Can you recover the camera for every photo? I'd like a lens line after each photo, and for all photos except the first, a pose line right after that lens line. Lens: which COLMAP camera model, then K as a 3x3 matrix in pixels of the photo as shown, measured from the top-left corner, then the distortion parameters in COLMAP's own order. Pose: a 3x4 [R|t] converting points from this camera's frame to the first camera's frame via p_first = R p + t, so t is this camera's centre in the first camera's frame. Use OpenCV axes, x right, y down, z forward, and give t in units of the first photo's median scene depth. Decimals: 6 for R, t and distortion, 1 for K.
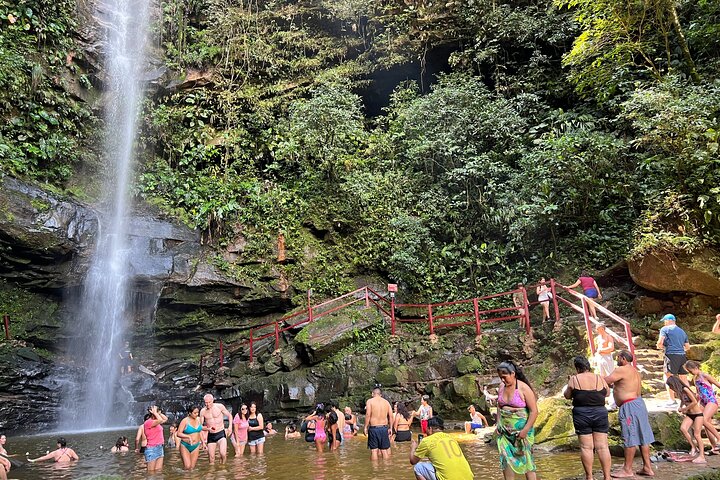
lens RADIAL K [[537.1, 0, 360.9], [0, 537.1, 244.9], [0, 0, 1]] dist [0.058816, -0.071611]
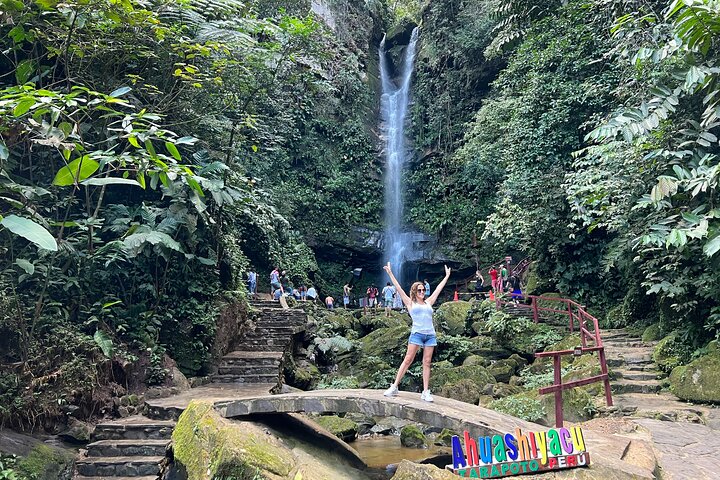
lens RADIAL K [[537.1, 0, 366.5], [0, 537.1, 216.5], [0, 0, 1]] dist [0.058816, -0.071611]
pose [[0.779883, -0.134473, -0.611310, 0.721854], [0.141354, 0.989257, -0.037279, -0.058157], [0.609756, -0.057339, 0.790513, -0.704574]]
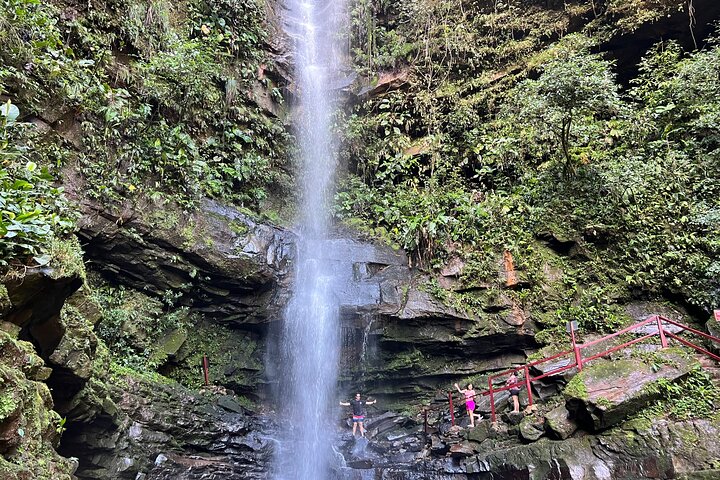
lens RADIAL K [[537.1, 0, 360.5], [0, 537.1, 236.4], [0, 0, 1]] dist [0.058816, -0.071611]
pose [[0.960137, -0.060325, -0.272943, -0.143867], [0.036469, 0.995123, -0.091653, 0.023431], [0.277140, 0.078046, 0.957654, 0.195936]]
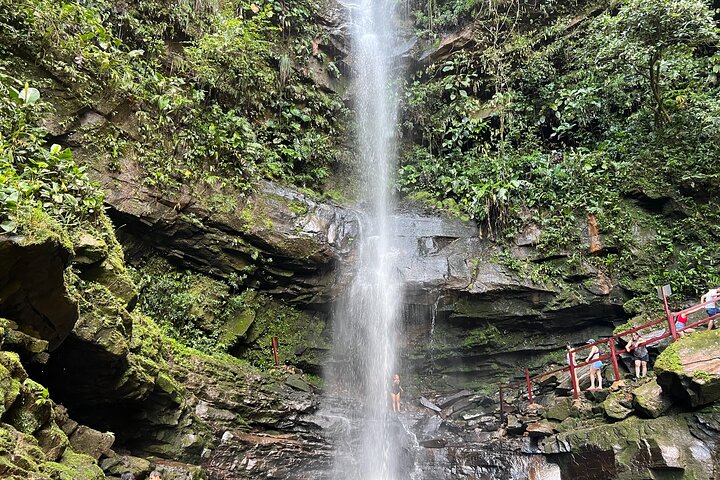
lens RADIAL K [[537.1, 0, 361.5], [0, 537.1, 250.4], [0, 0, 1]] dist [0.058816, -0.071611]
pose [[0.893662, -0.096552, -0.438230, -0.114627], [0.083269, 0.995298, -0.049480, 0.038769], [0.440947, 0.007727, 0.897500, 0.242939]]
